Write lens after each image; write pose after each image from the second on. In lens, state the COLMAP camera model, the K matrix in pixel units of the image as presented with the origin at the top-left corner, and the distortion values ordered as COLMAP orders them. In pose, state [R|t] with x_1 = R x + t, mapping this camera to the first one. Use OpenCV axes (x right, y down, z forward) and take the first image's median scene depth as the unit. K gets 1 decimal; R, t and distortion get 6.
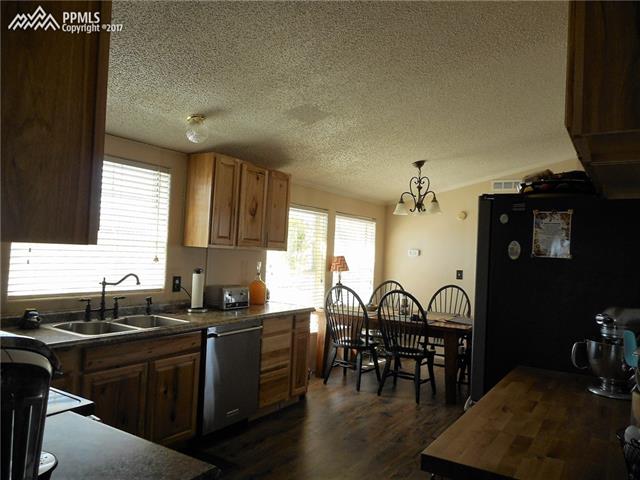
lens RADIAL K [[479.8, 0, 317.9], [0, 479.8, 242.4], [0, 0, 1]] dist [-0.003774, 0.003679]
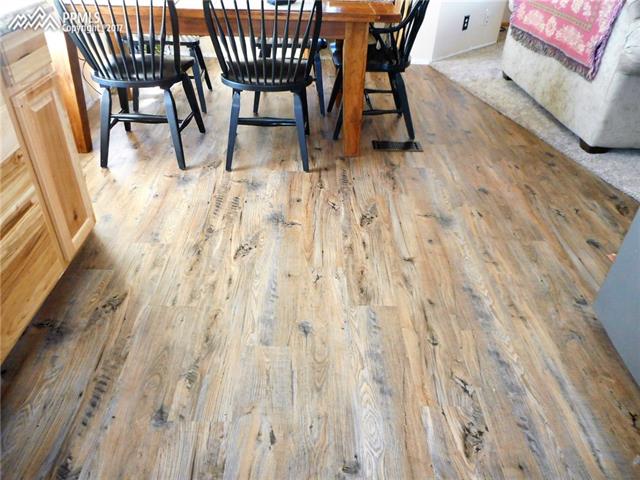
lens RADIAL K [[479.8, 0, 317.9], [0, 479.8, 242.4], [0, 0, 1]] dist [-0.003774, 0.003679]
pose [[0.835369, -0.333488, 0.436972, -0.092829], [-0.005207, 0.790106, 0.612948, 0.127773], [-0.549665, -0.514313, 0.658293, 1.156039]]
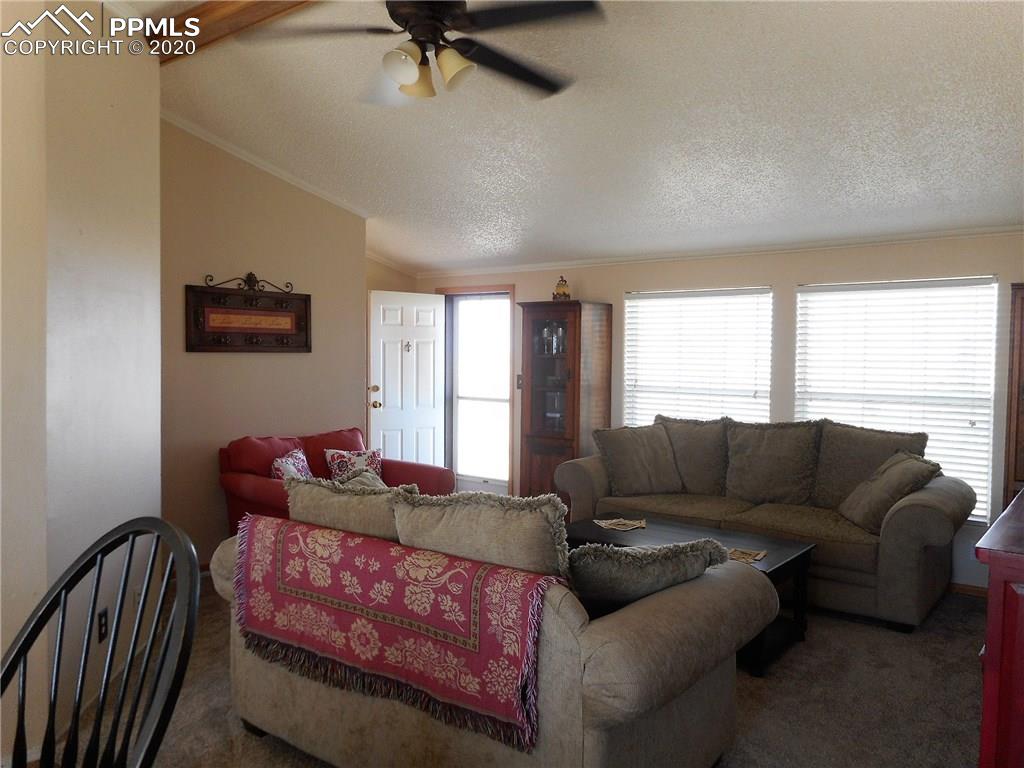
lens RADIAL K [[767.8, 0, 508.6], [0, 767.8, 387.9], [0, 0, 1]] dist [-0.003774, 0.003679]
pose [[0.086787, -0.084160, 0.992666, 0.269334], [-0.026040, 0.995893, 0.086711, 0.045146], [-0.995887, -0.033374, 0.084239, 1.720328]]
